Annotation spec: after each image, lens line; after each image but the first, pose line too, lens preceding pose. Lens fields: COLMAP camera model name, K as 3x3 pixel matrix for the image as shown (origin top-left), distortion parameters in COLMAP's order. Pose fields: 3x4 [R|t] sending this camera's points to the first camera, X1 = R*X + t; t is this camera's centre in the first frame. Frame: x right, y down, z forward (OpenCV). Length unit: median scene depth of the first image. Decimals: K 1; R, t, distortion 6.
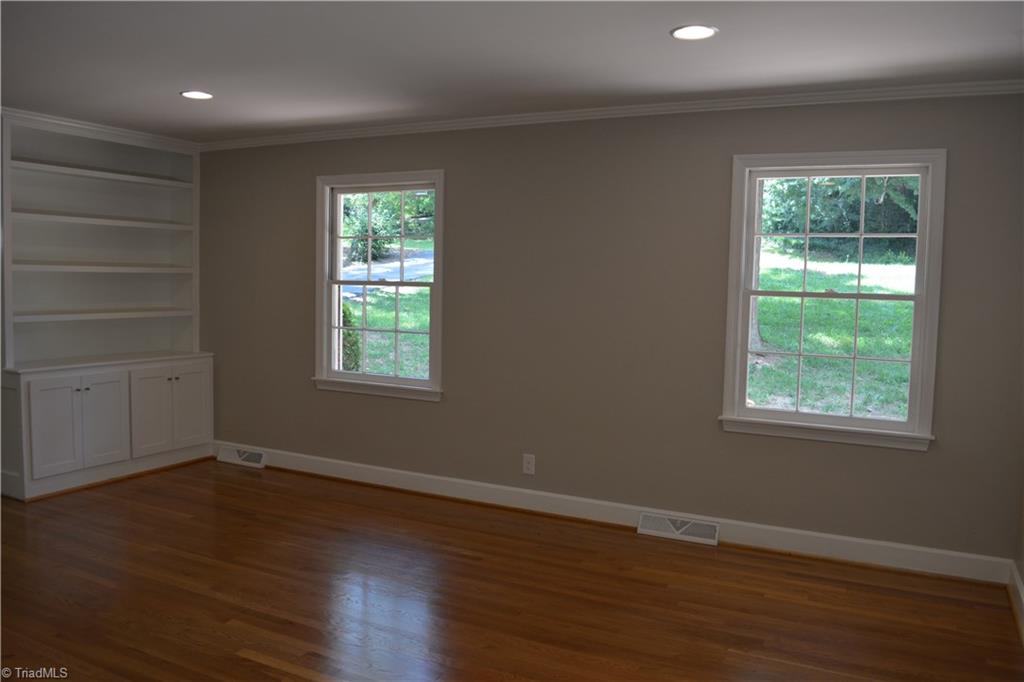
lens RADIAL K [[825.8, 0, 512.0], [0, 825.8, 341.0], [0, 0, 1]] dist [-0.055680, 0.000475]
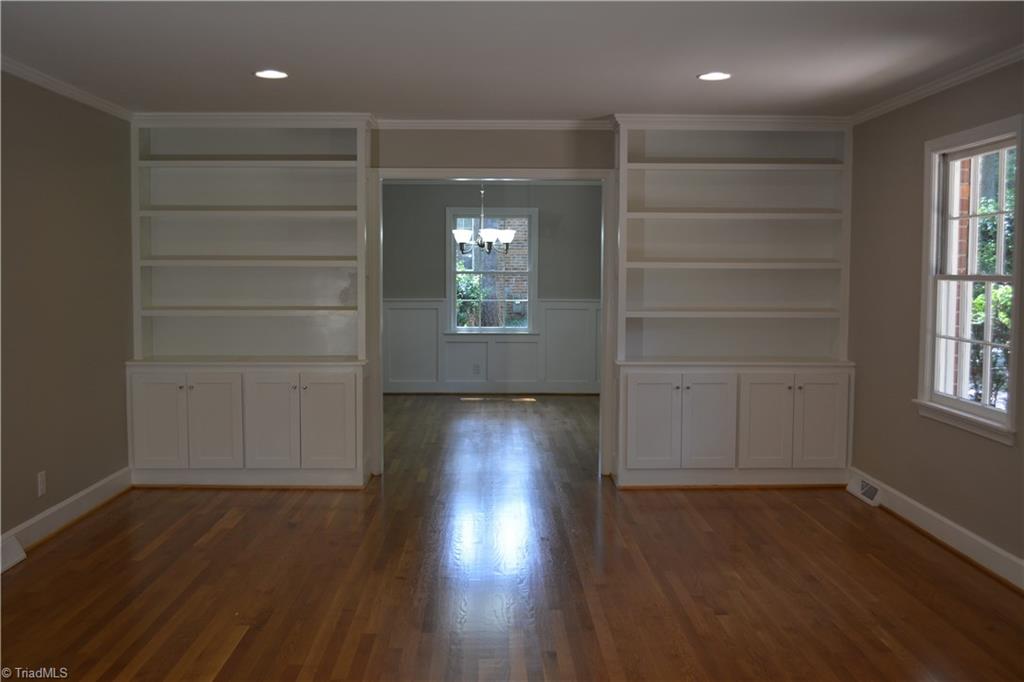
lens RADIAL K [[1056.0, 0, 512.0], [0, 1056.0, 341.0], [0, 0, 1]] dist [-0.021463, -0.012411]
pose [[0.481111, 0.041138, -0.875694, 0.435644], [-0.059543, 0.998125, 0.014177, -0.002428], [0.874635, 0.045321, 0.482658, 0.176802]]
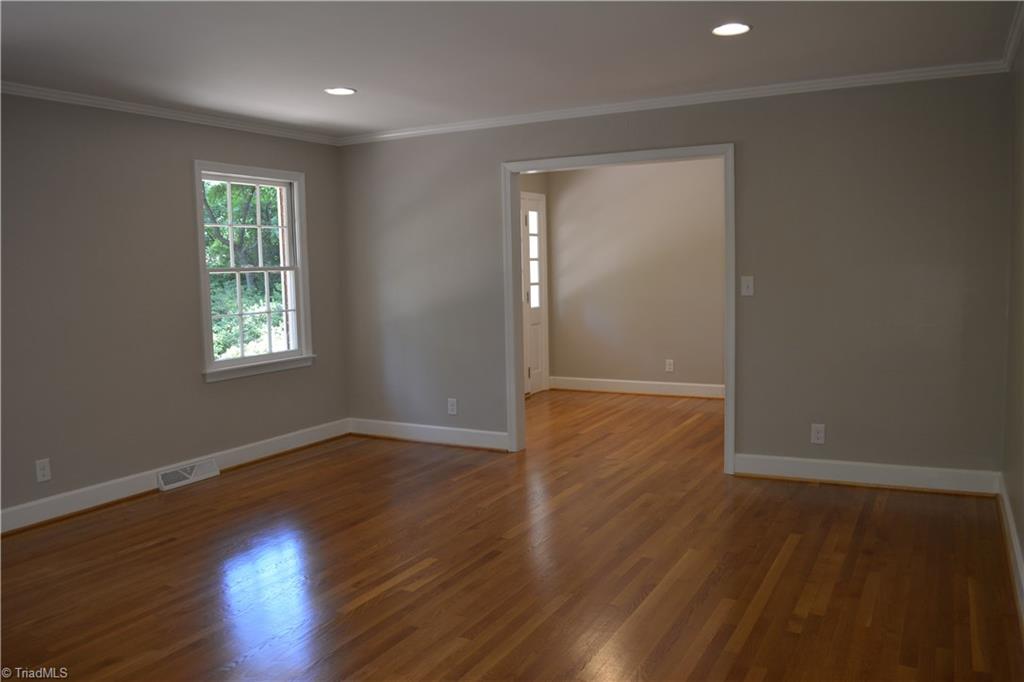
lens RADIAL K [[825.8, 0, 512.0], [0, 825.8, 341.0], [0, 0, 1]] dist [-0.055680, 0.000475]
pose [[0.031754, -0.121663, 0.992063, -1.143733], [0.093396, 0.988582, 0.118246, -0.068676], [-0.995123, 0.088899, 0.042755, 0.586065]]
